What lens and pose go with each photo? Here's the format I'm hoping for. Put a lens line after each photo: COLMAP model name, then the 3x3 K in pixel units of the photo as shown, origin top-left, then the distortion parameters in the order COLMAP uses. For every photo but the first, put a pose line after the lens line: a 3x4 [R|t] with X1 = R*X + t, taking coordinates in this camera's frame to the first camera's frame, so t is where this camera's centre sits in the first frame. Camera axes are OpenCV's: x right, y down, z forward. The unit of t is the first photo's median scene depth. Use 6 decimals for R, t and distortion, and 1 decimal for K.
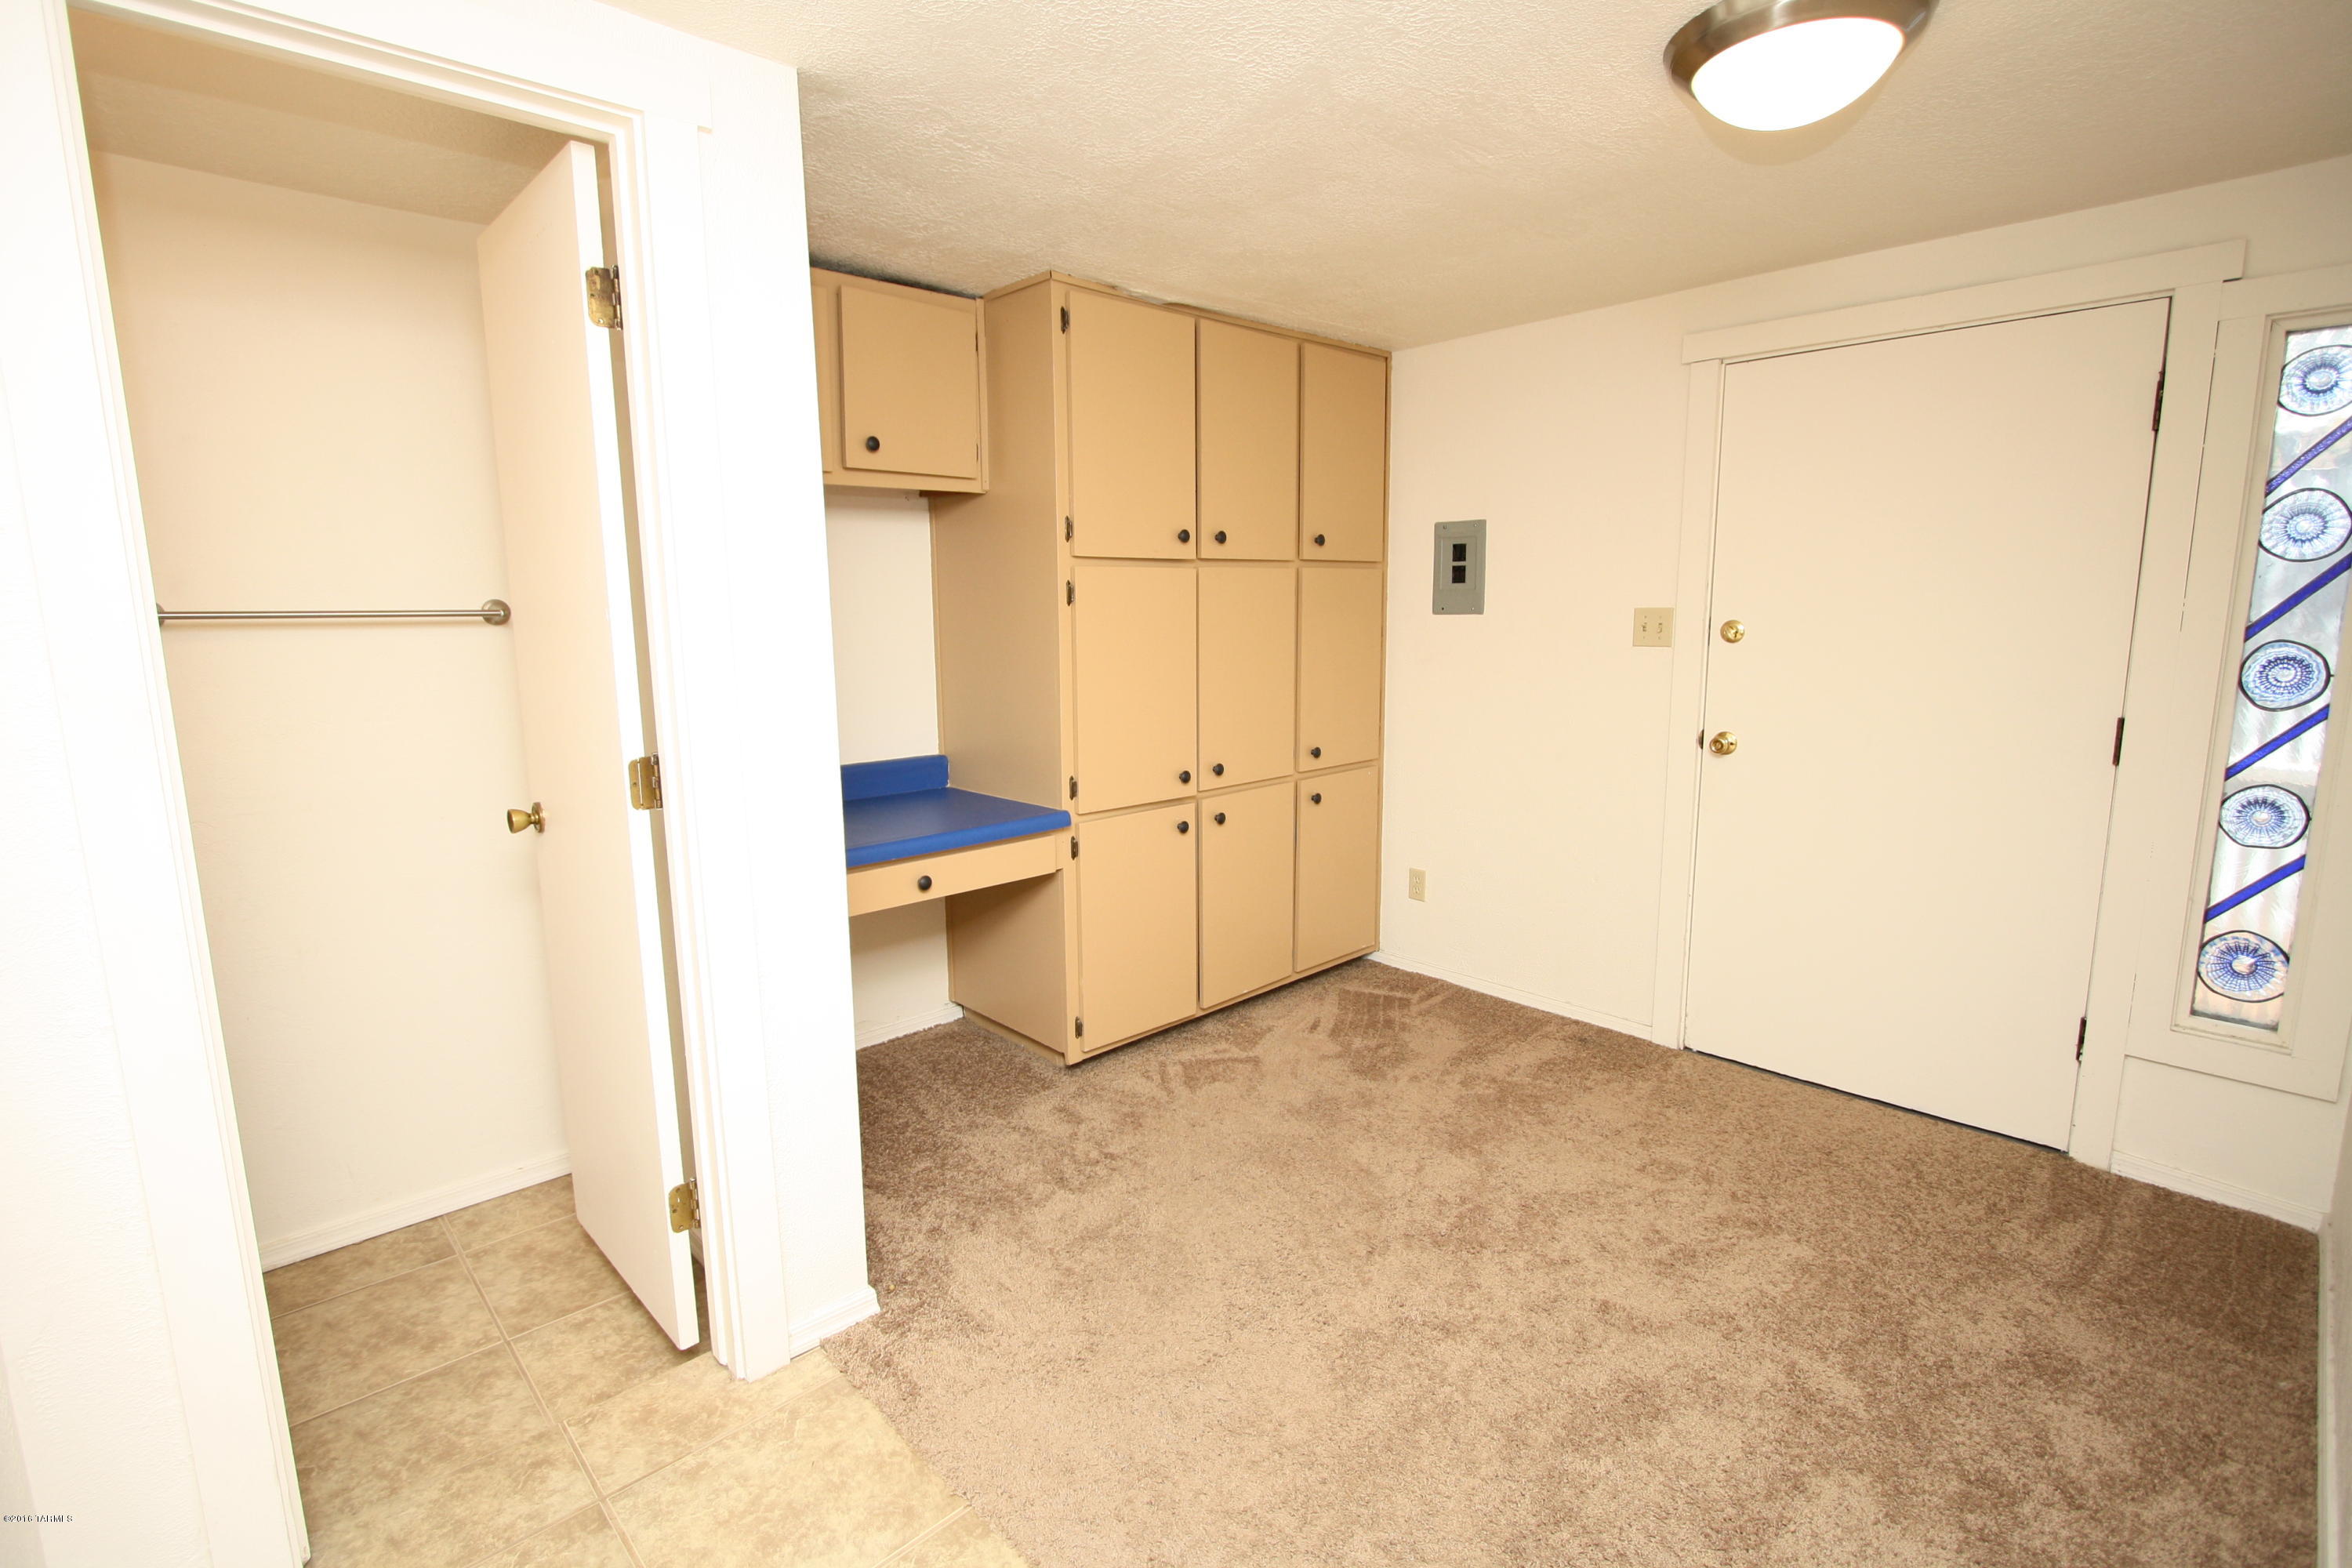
lens RADIAL K [[1100.9, 0, 1170.3], [0, 1100.9, 782.6], [0, 0, 1]] dist [-0.014823, 0.002232]
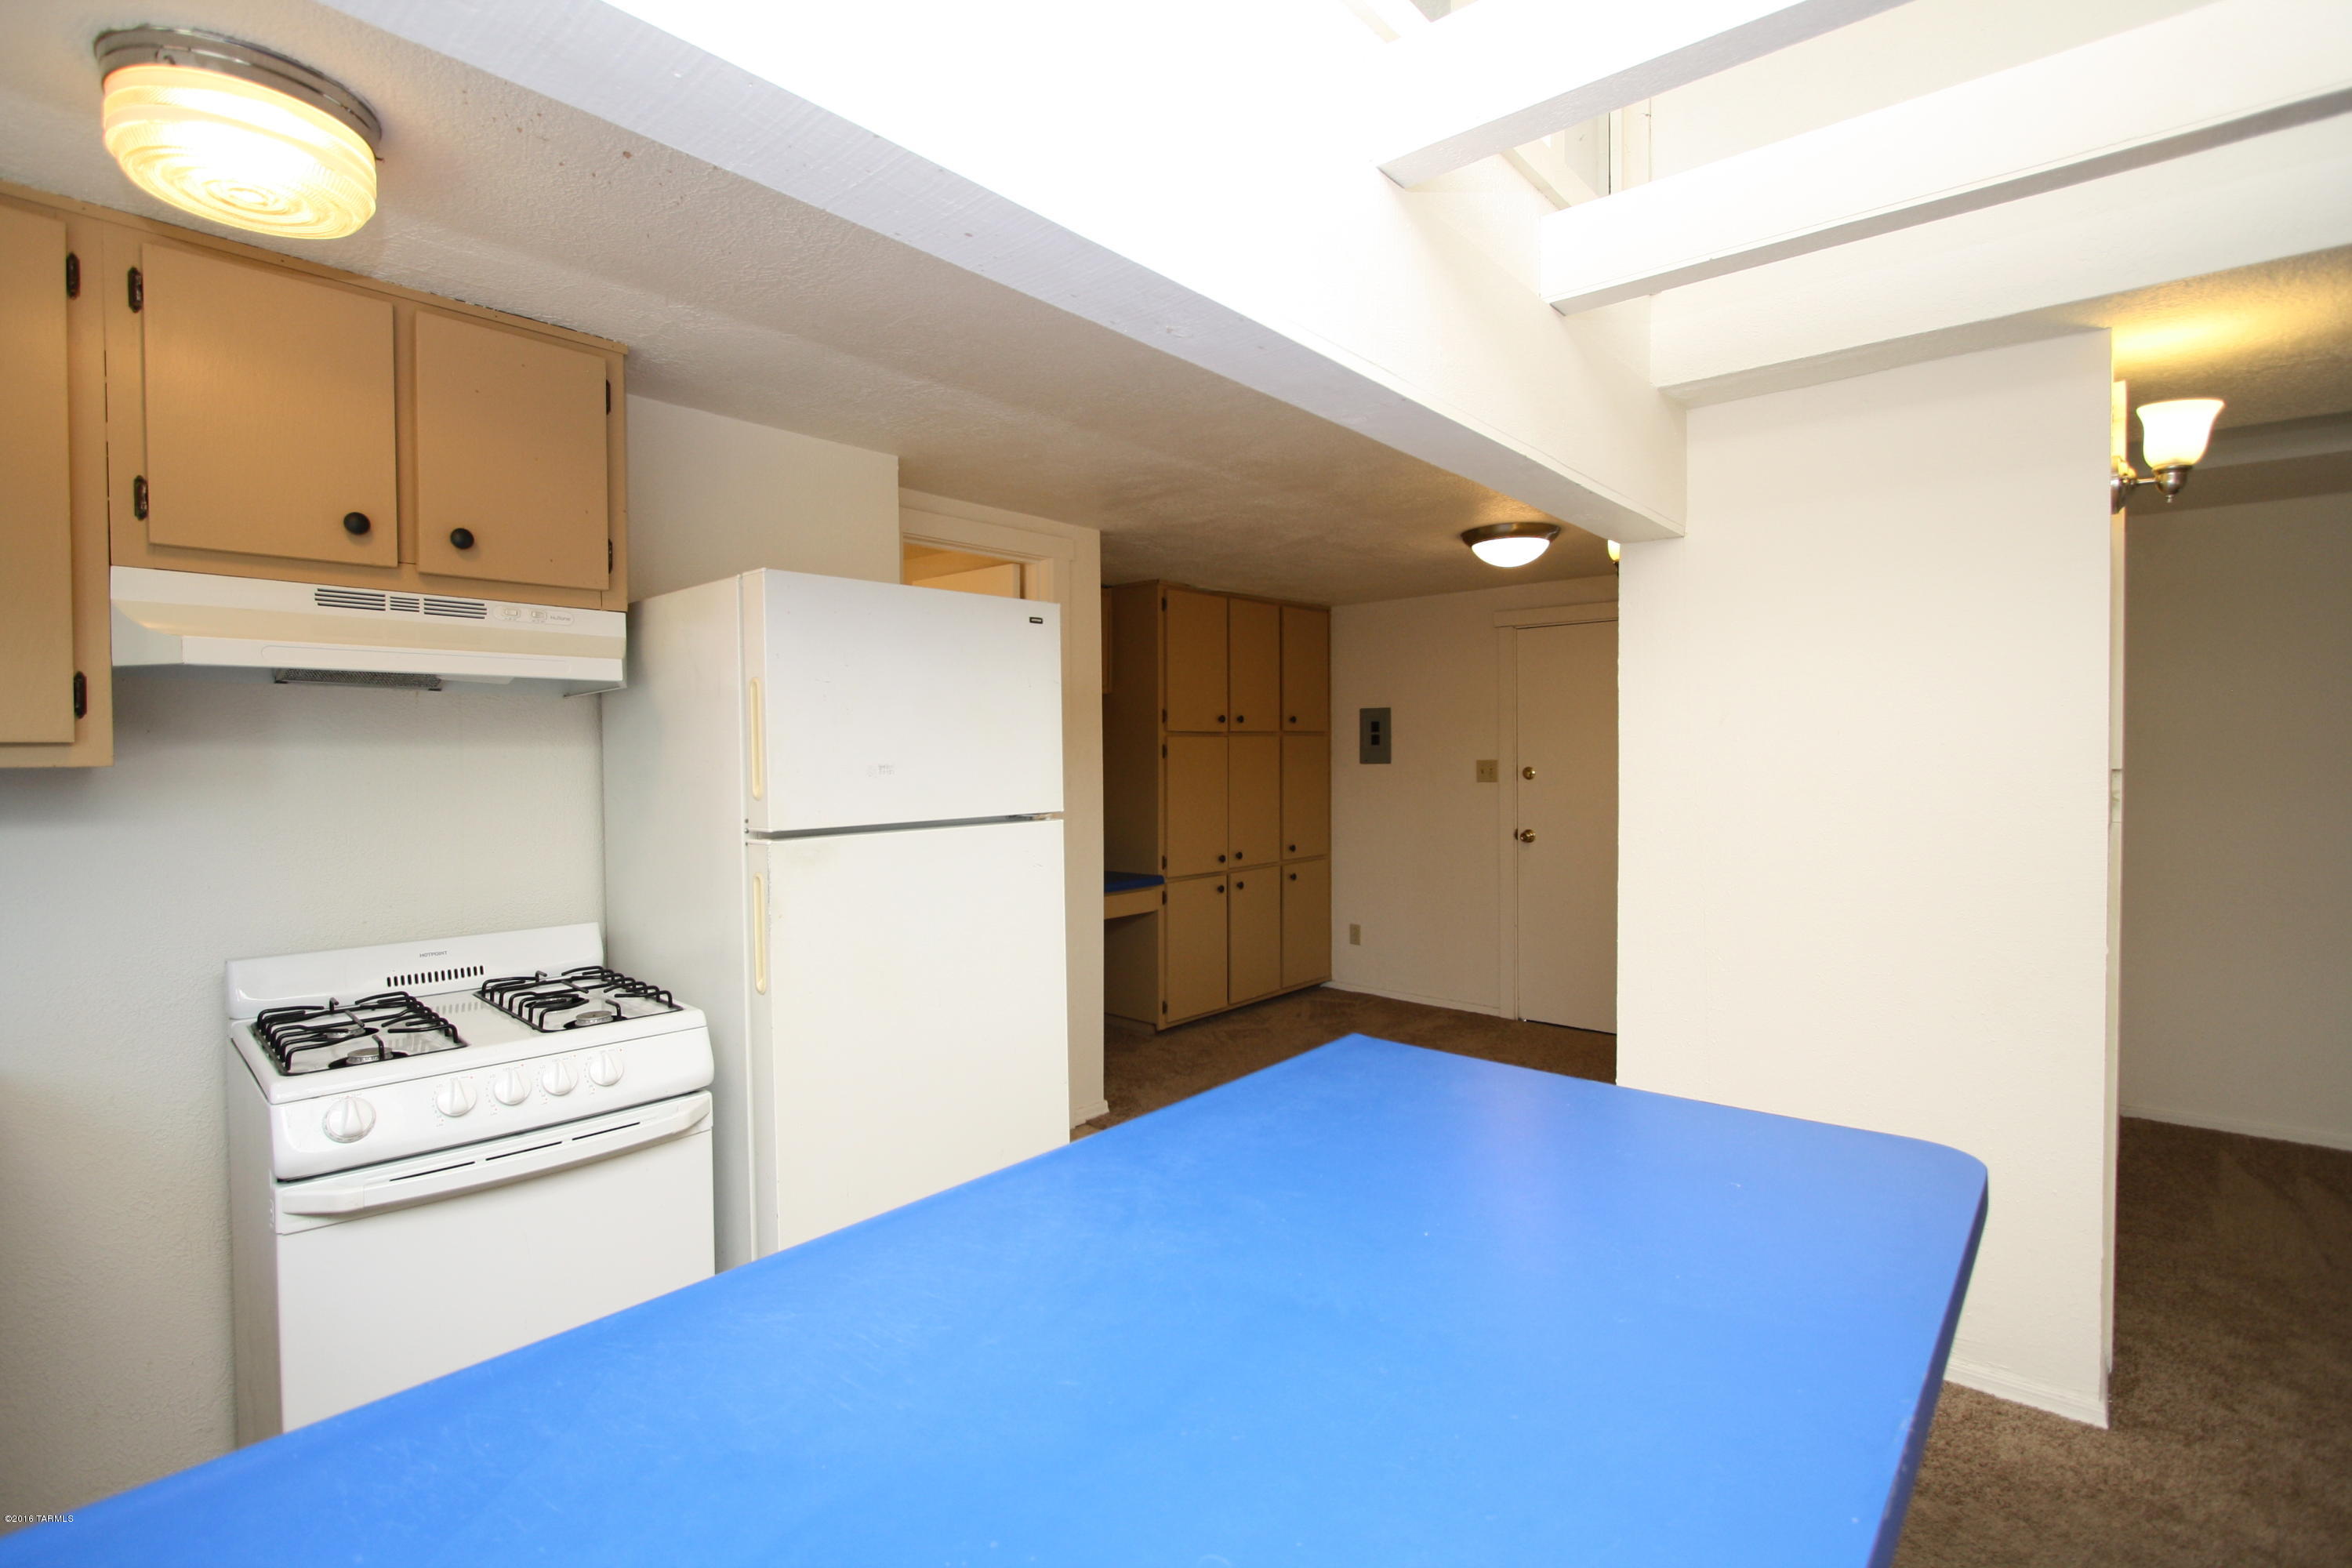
lens RADIAL K [[1094.0, 0, 1175.1], [0, 1094.0, 777.8], [0, 0, 1]] dist [-0.014657, 0.000064]
pose [[0.995980, 0.001953, 0.089554, -0.242009], [0.010600, 0.990167, -0.139486, 0.121954], [-0.088946, 0.139874, 0.986166, -0.769263]]
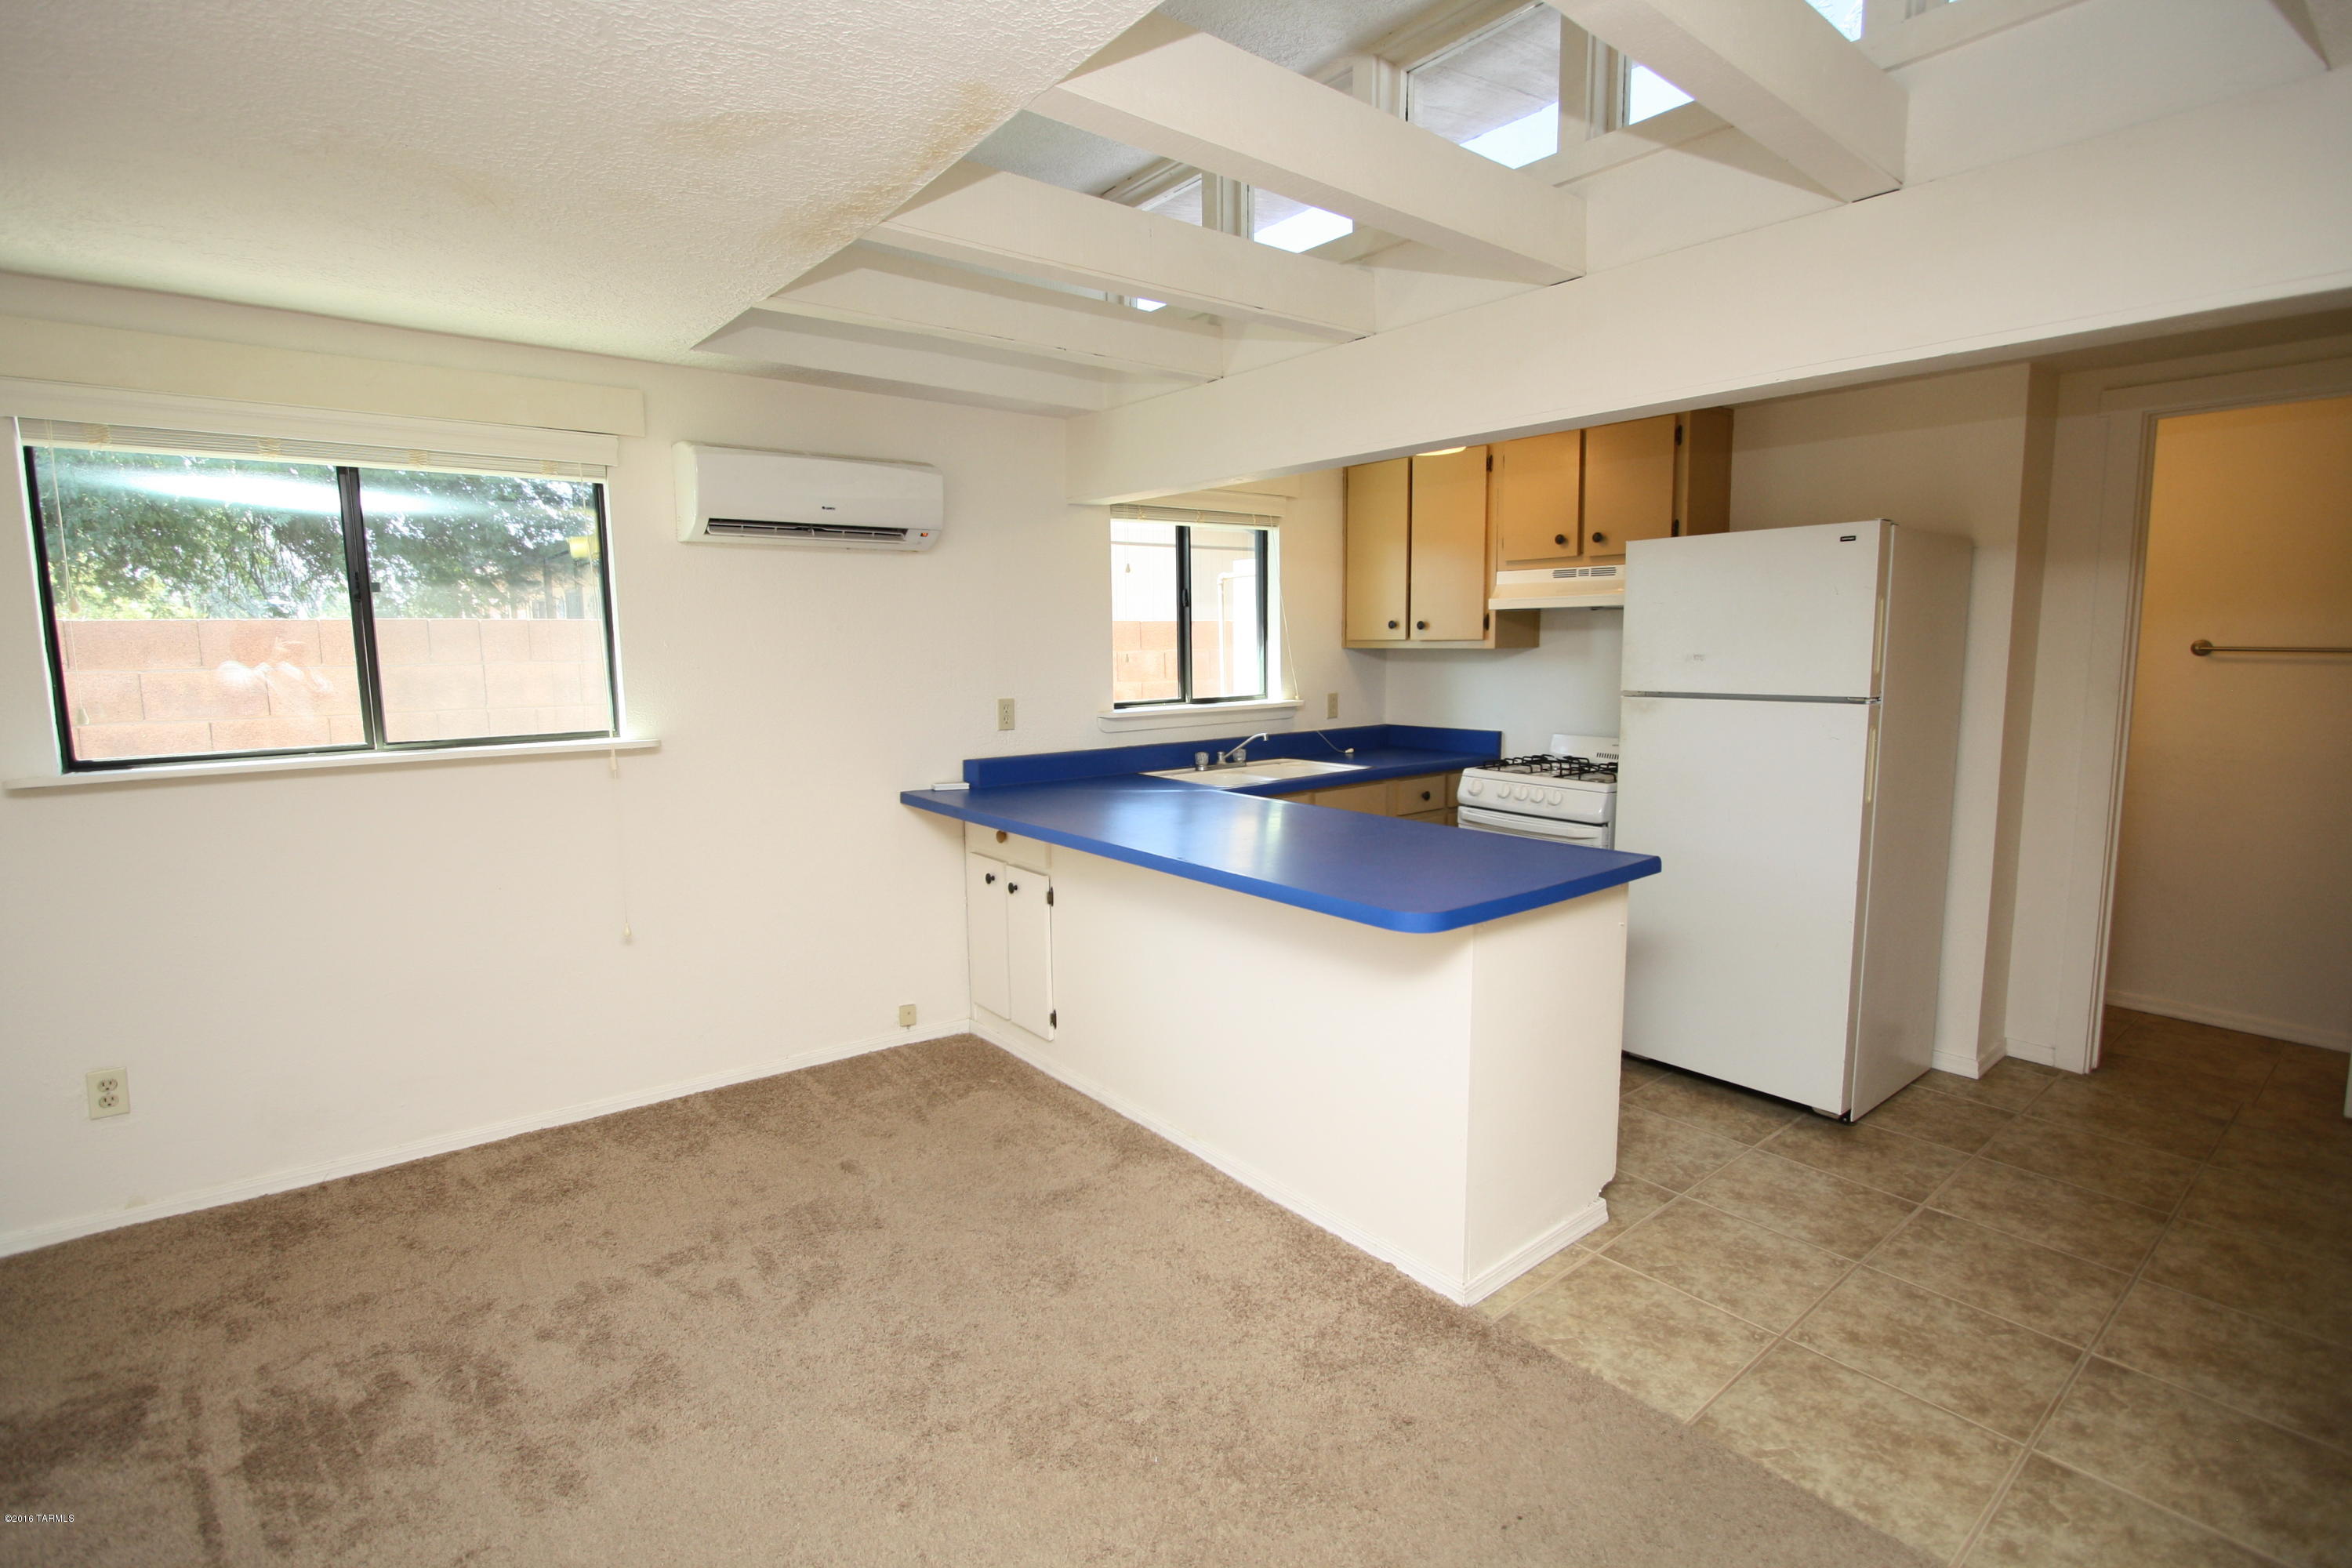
lens RADIAL K [[1094.0, 0, 1175.1], [0, 1094.0, 777.8], [0, 0, 1]] dist [-0.014657, 0.000064]
pose [[-0.090535, 0.136548, -0.986488, 0.835060], [-0.151730, 0.977100, 0.149174, 0.046108], [0.984267, 0.163185, -0.067743, -0.460750]]
